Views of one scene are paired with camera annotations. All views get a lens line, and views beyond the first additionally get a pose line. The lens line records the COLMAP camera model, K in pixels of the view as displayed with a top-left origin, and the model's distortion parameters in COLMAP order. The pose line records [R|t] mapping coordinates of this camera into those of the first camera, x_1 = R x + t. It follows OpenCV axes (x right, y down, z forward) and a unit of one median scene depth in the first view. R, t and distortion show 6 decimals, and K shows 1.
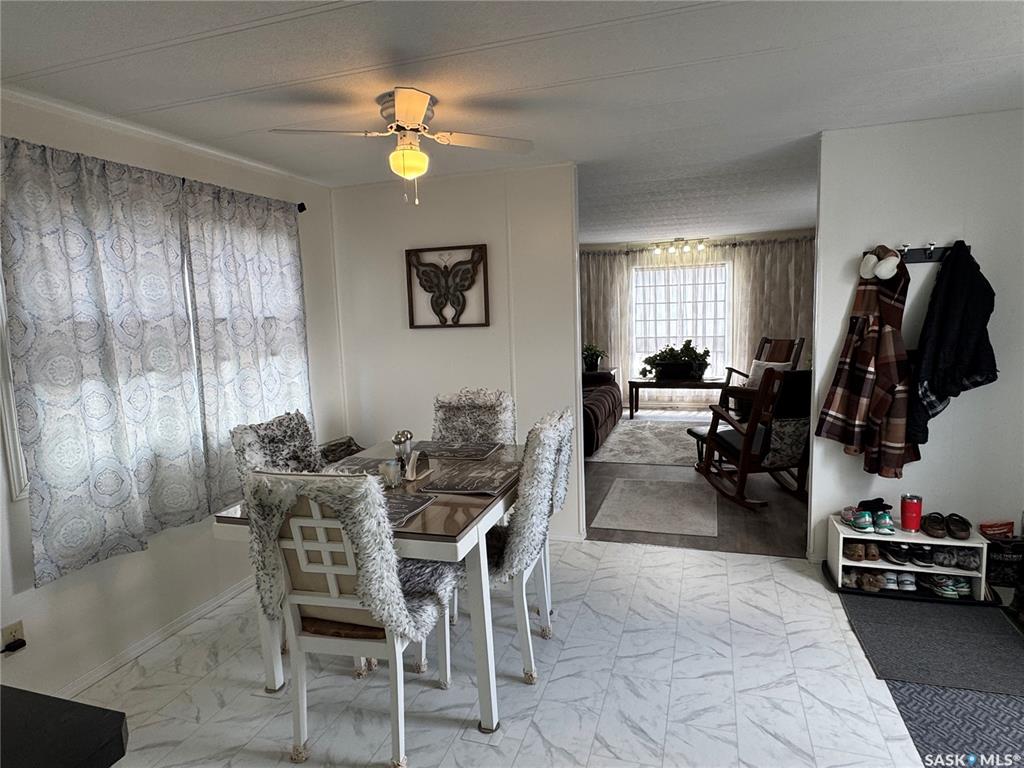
lens RADIAL K [[610.1, 0, 505.4], [0, 610.1, 387.3], [0, 0, 1]] dist [-0.005040, 0.004070]
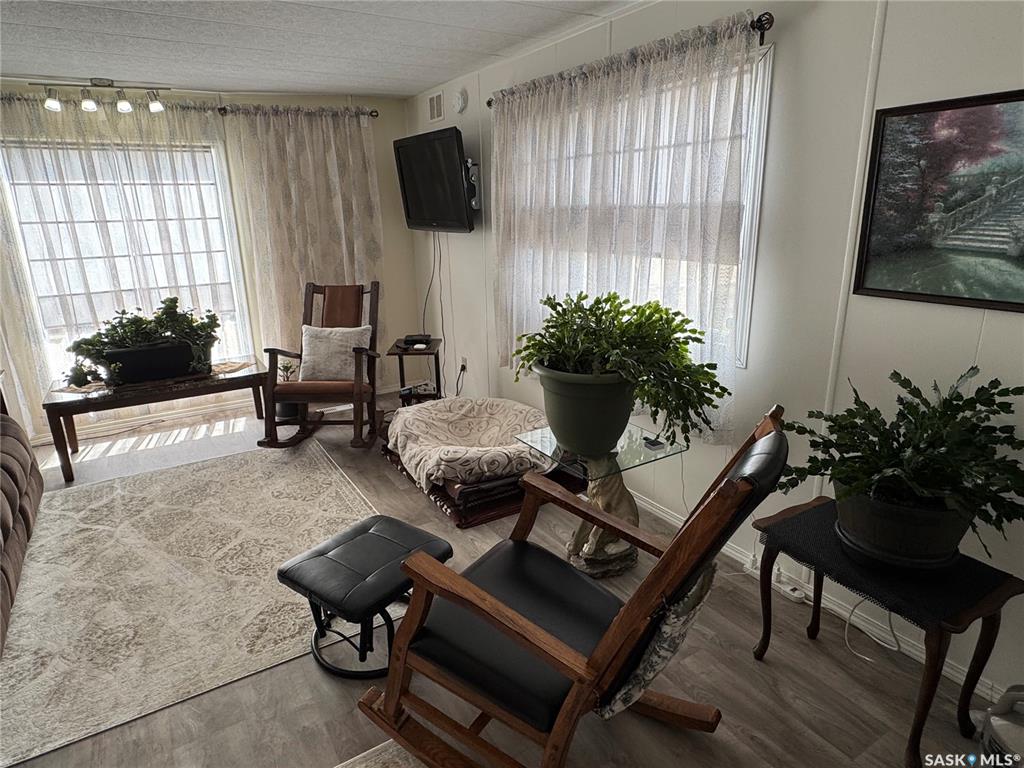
lens RADIAL K [[610.1, 0, 511.8], [0, 610.1, 384.1], [0, 0, 1]] dist [-0.005040, 0.004070]
pose [[0.639954, -0.195745, 0.743063, 0.092403], [0.099011, 0.979954, 0.172877, -0.064647], [-0.762008, -0.037062, 0.646506, 0.446718]]
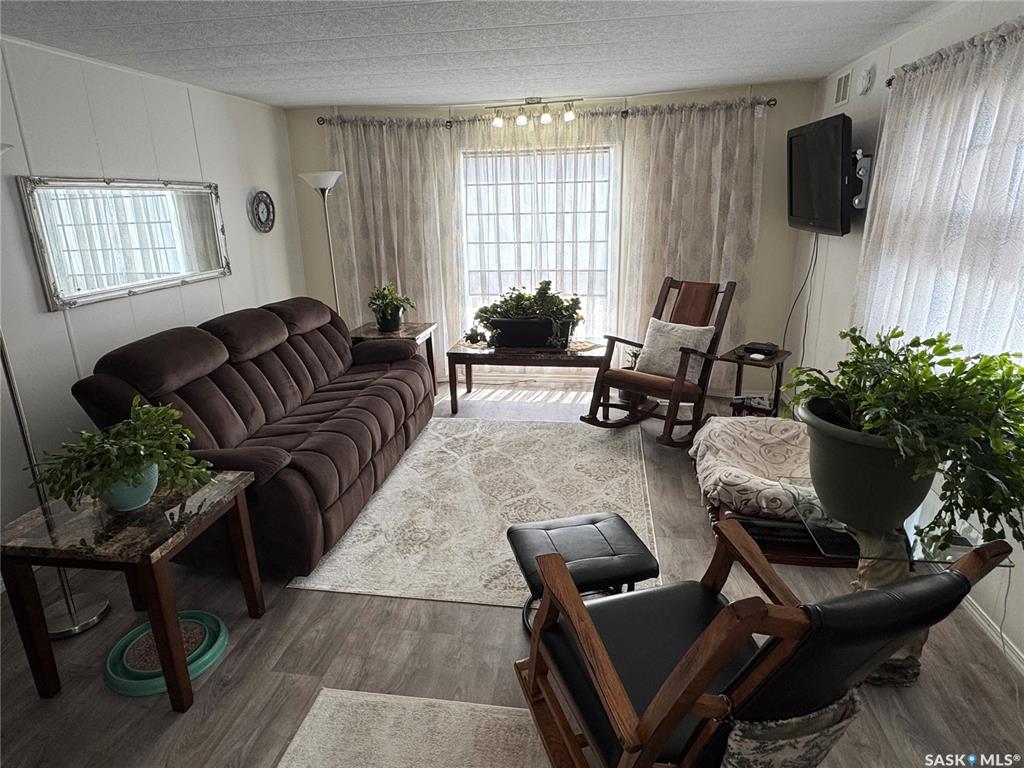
lens RADIAL K [[610.1, 0, 498.7], [0, 610.1, 382.8], [0, 0, 1]] dist [-0.005040, 0.004070]
pose [[0.987597, -0.034538, 0.153161, 0.156082], [0.009836, 0.987200, 0.159186, -0.071935], [-0.156699, -0.155705, 0.975296, 0.404065]]
